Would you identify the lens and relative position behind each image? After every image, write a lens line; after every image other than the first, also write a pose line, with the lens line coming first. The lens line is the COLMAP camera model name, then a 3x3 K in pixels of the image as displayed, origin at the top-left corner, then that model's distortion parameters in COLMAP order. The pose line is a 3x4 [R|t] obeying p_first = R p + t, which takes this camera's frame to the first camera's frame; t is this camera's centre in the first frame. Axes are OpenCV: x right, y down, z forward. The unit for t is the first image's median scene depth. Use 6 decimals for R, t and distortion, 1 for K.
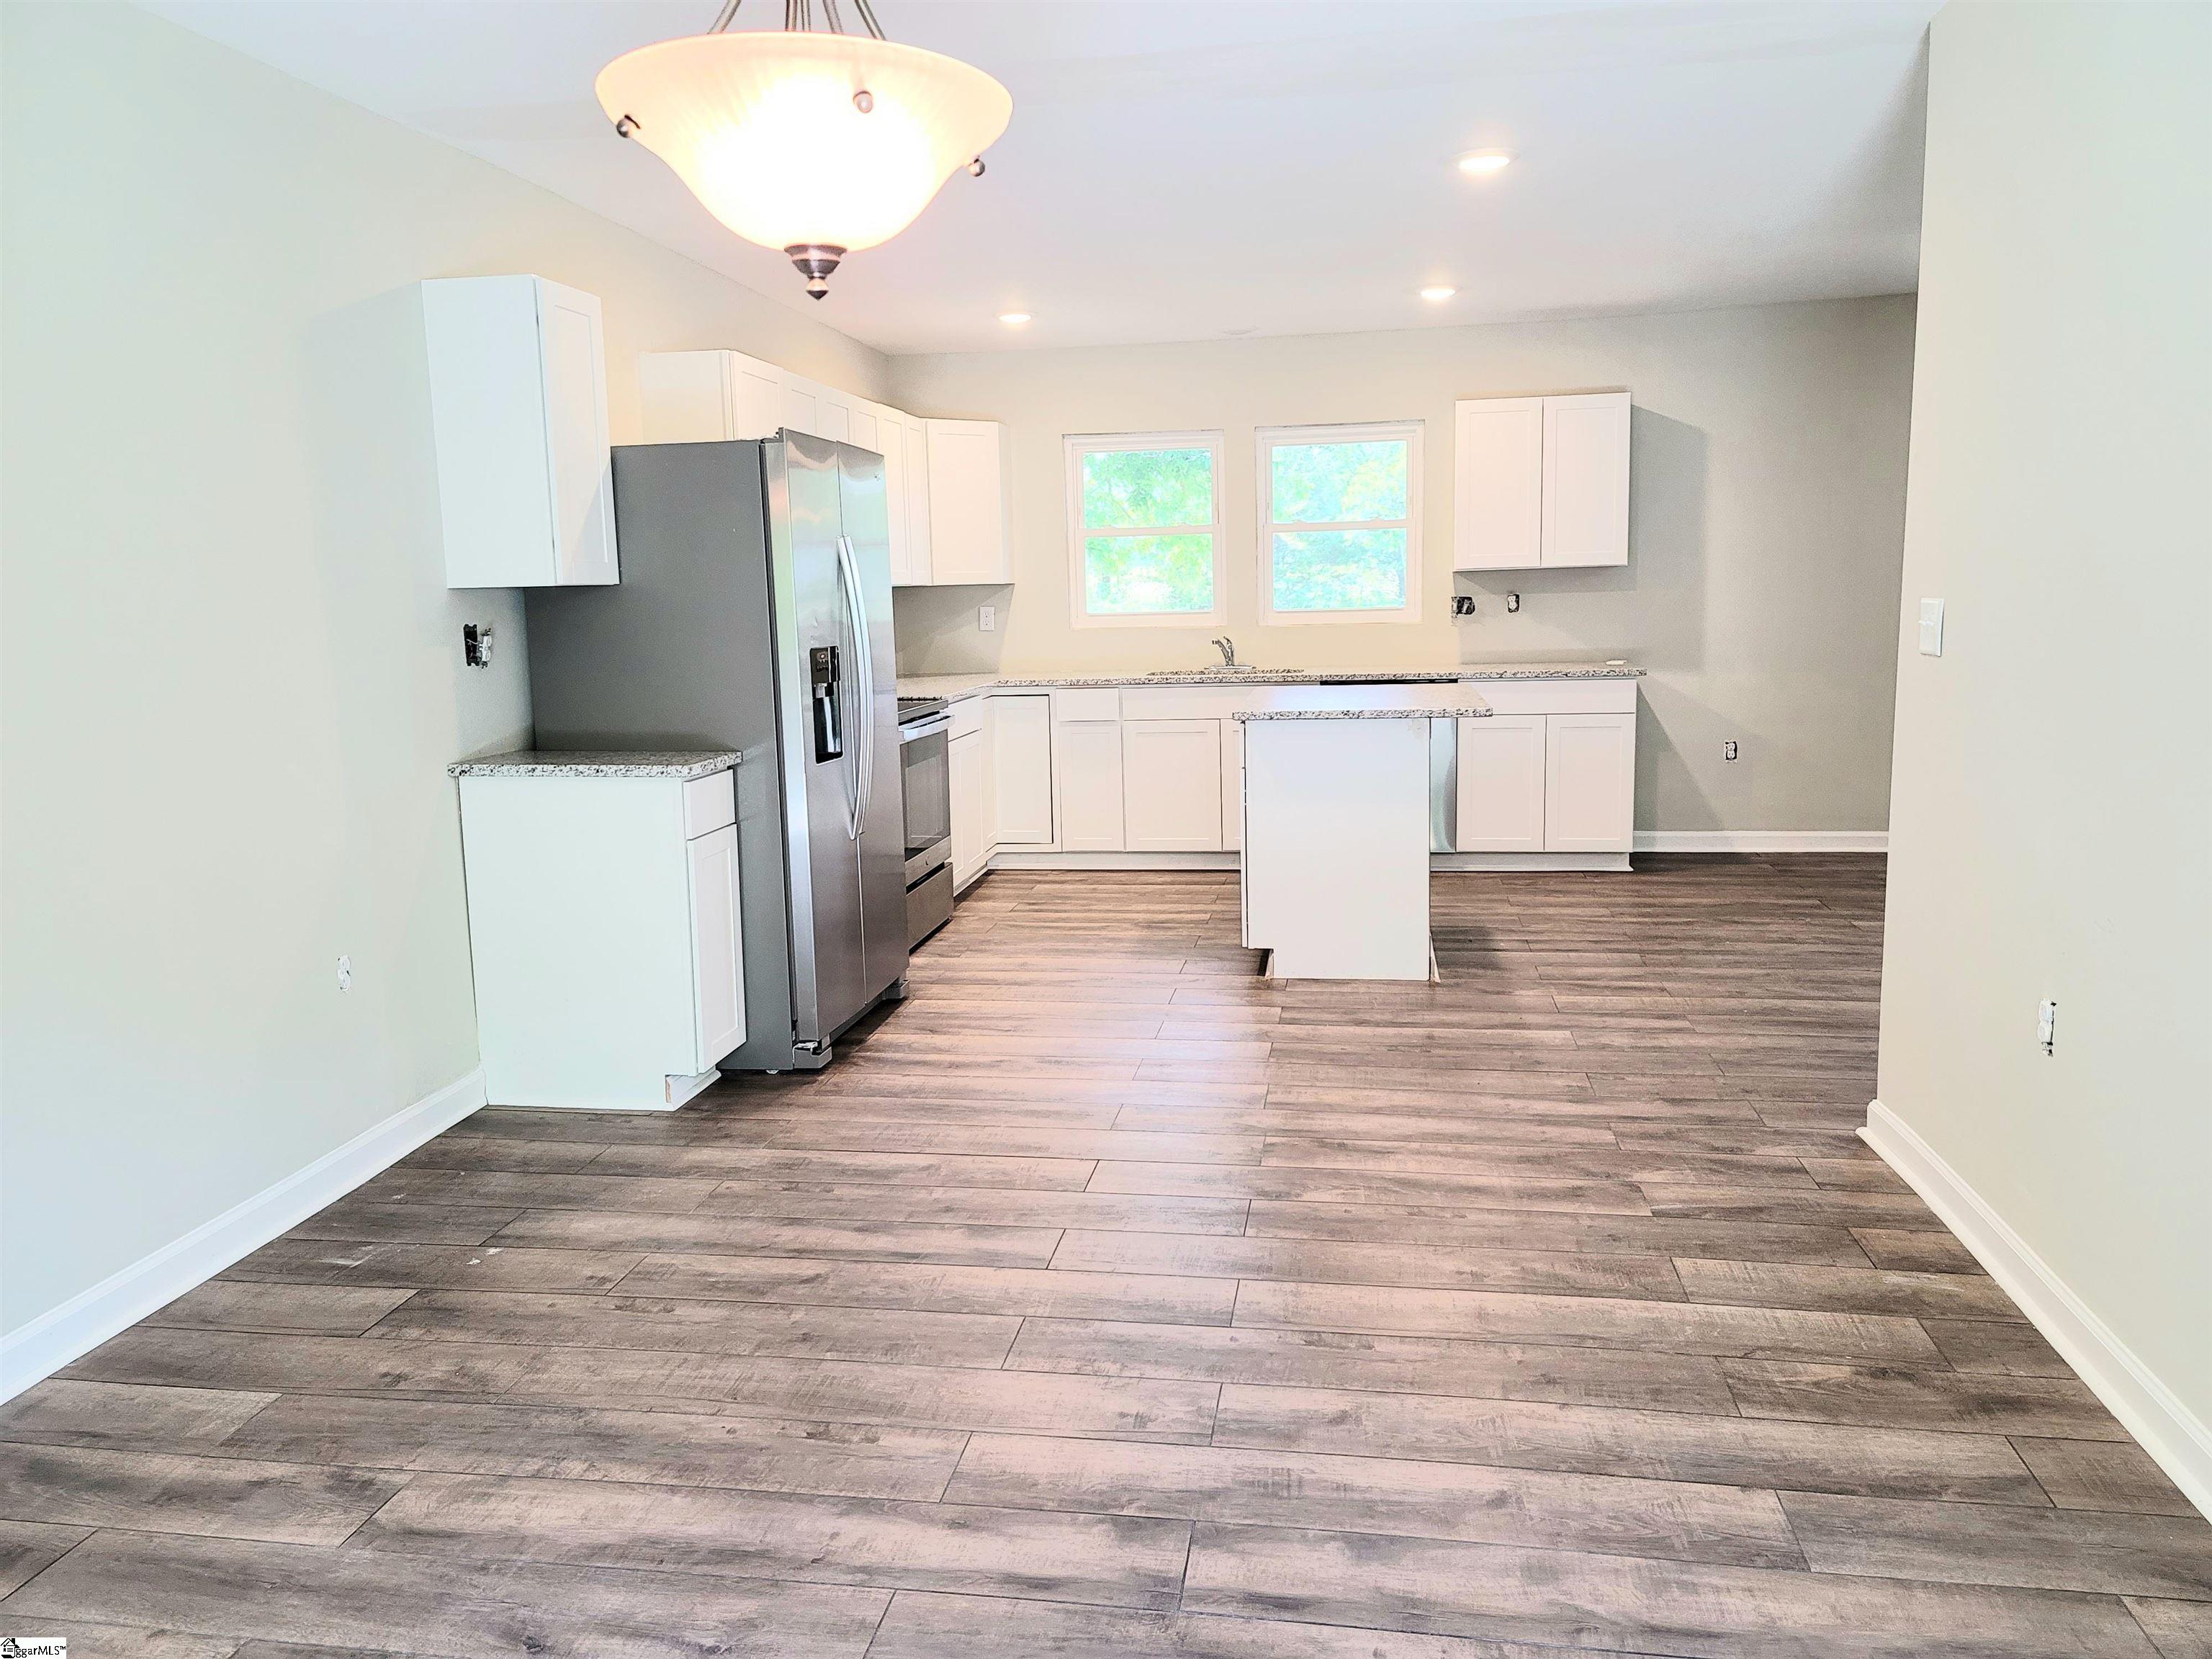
lens RADIAL K [[1599.4, 0, 1091.4], [0, 1599.4, 811.2], [0, 0, 1]] dist [0.084083, -0.073076]
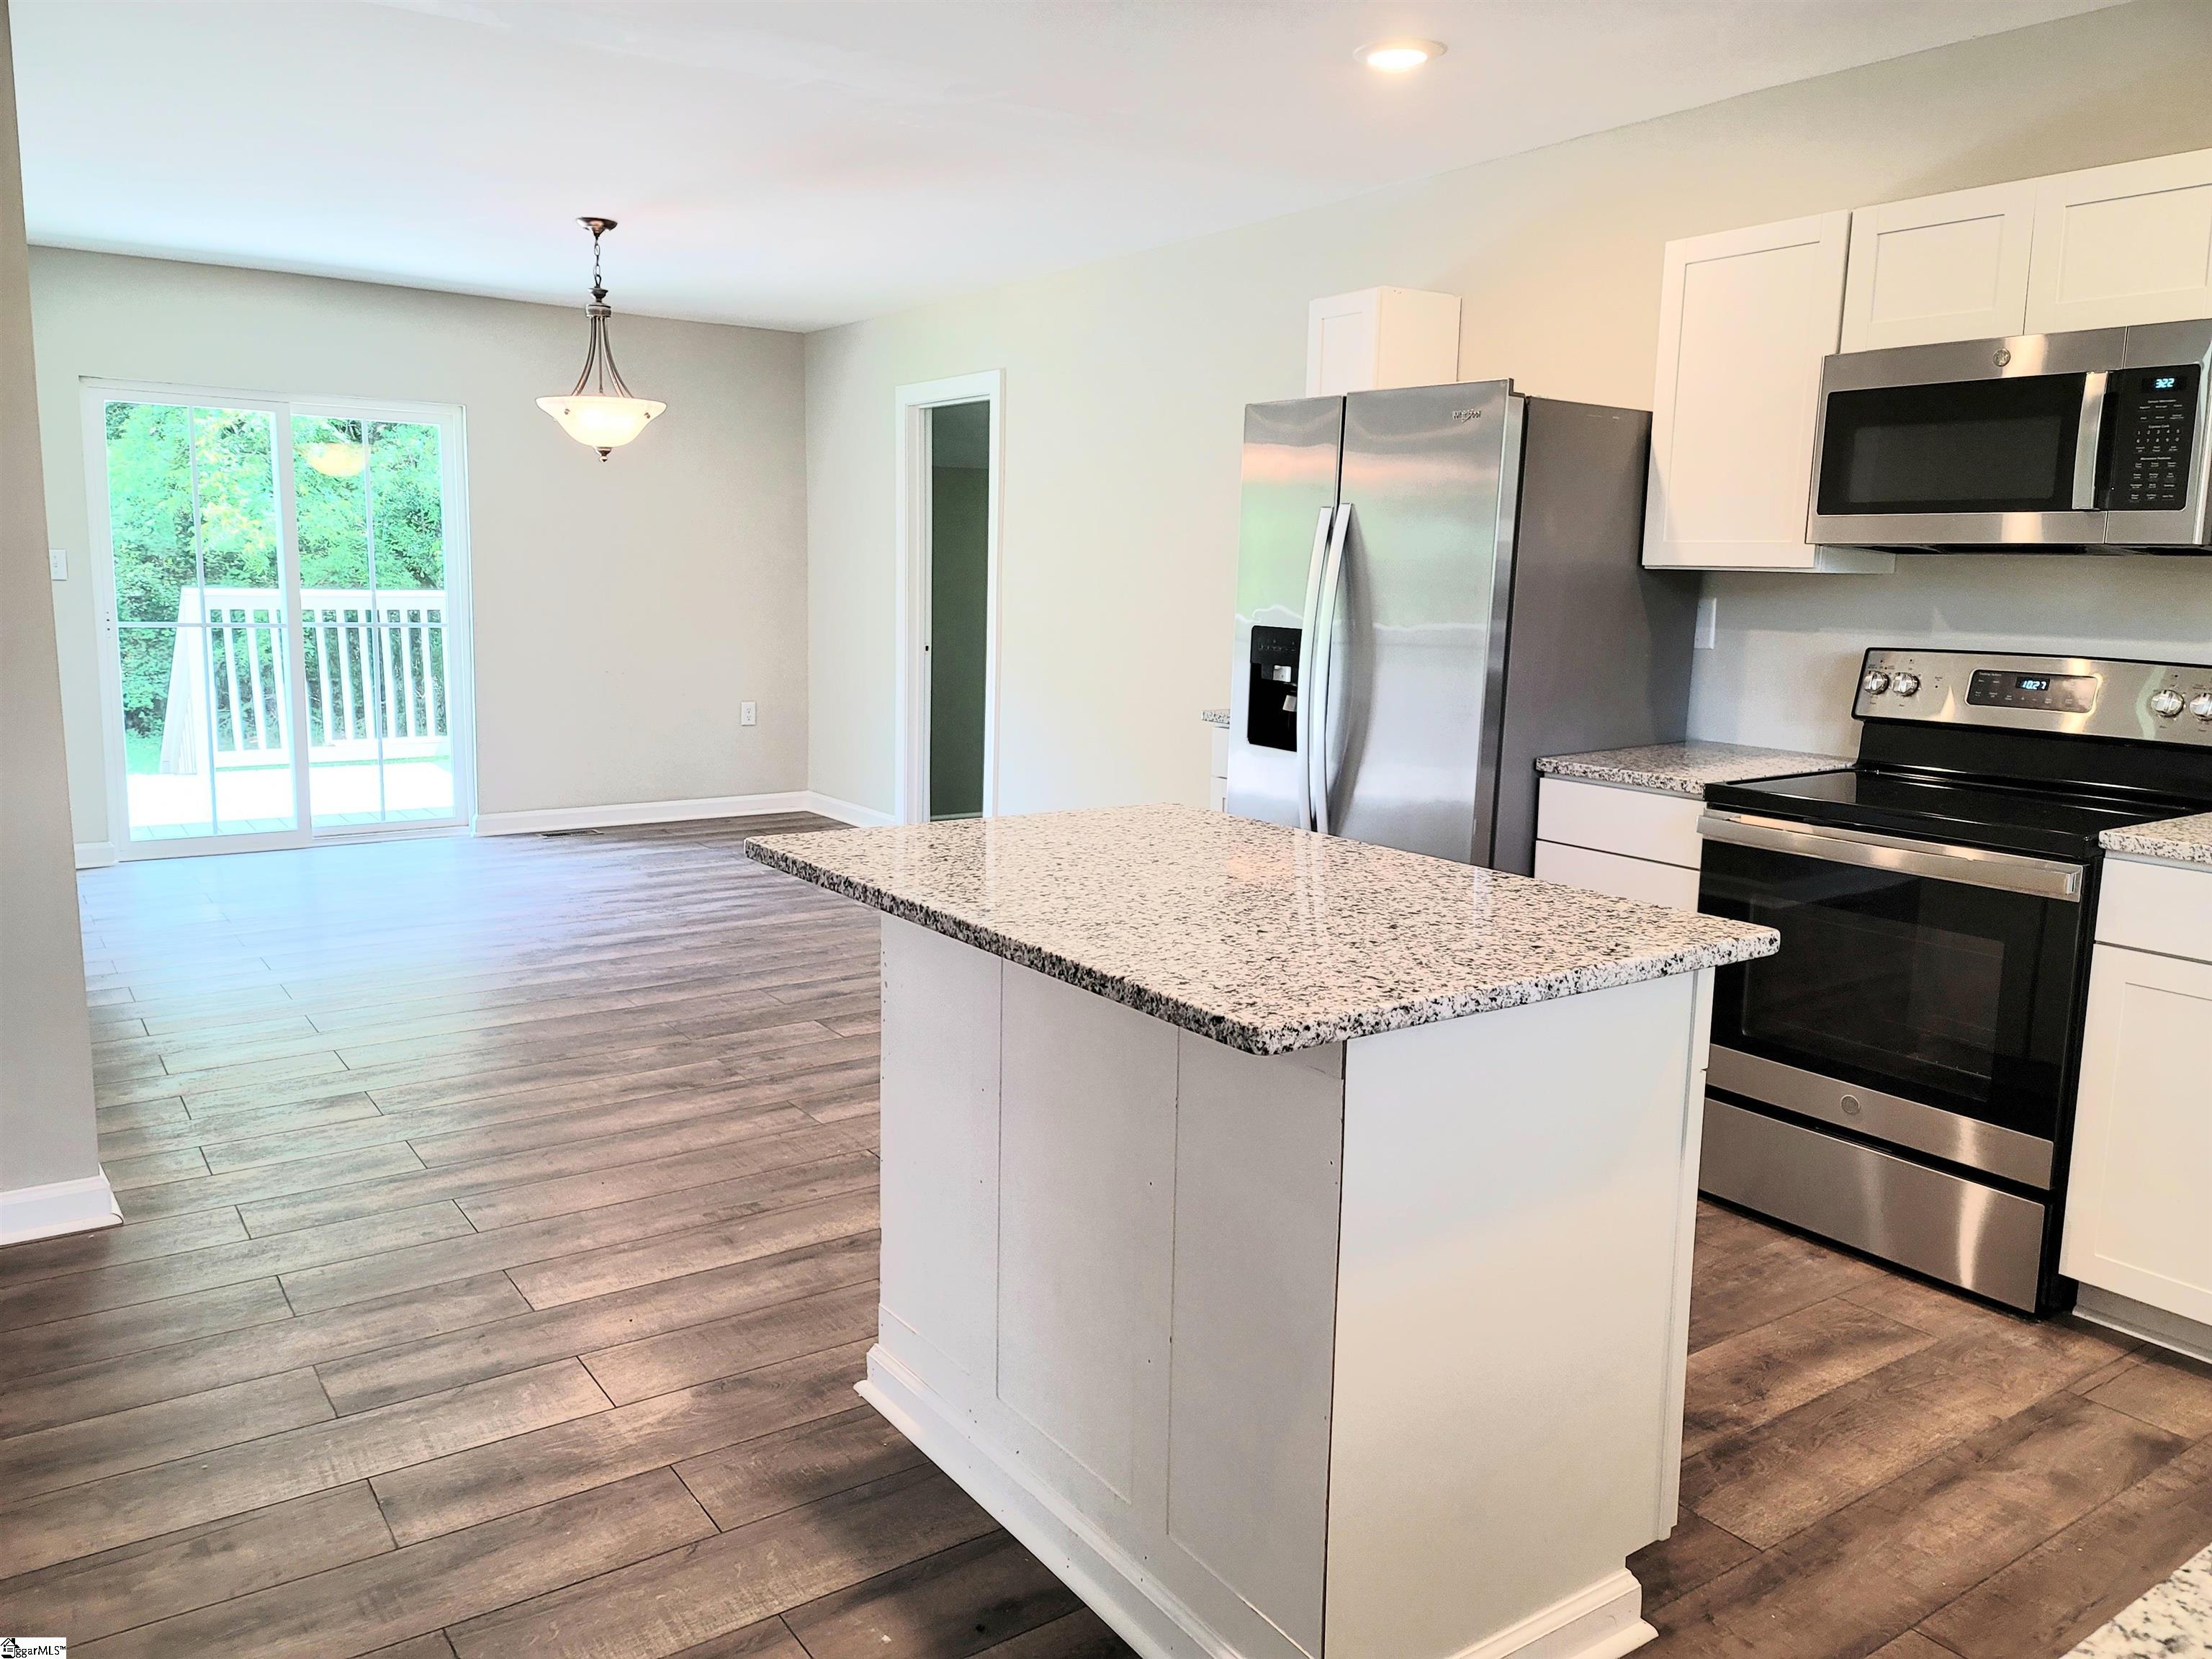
lens RADIAL K [[1619.4, 0, 1097.3], [0, 1619.4, 803.3], [0, 0, 1]] dist [0.054228, -0.041816]
pose [[-0.711025, 0.113853, -0.693888, 0.635577], [-0.099736, 0.960499, 0.259797, -0.261967], [0.696057, 0.253928, -0.671584, 1.744086]]
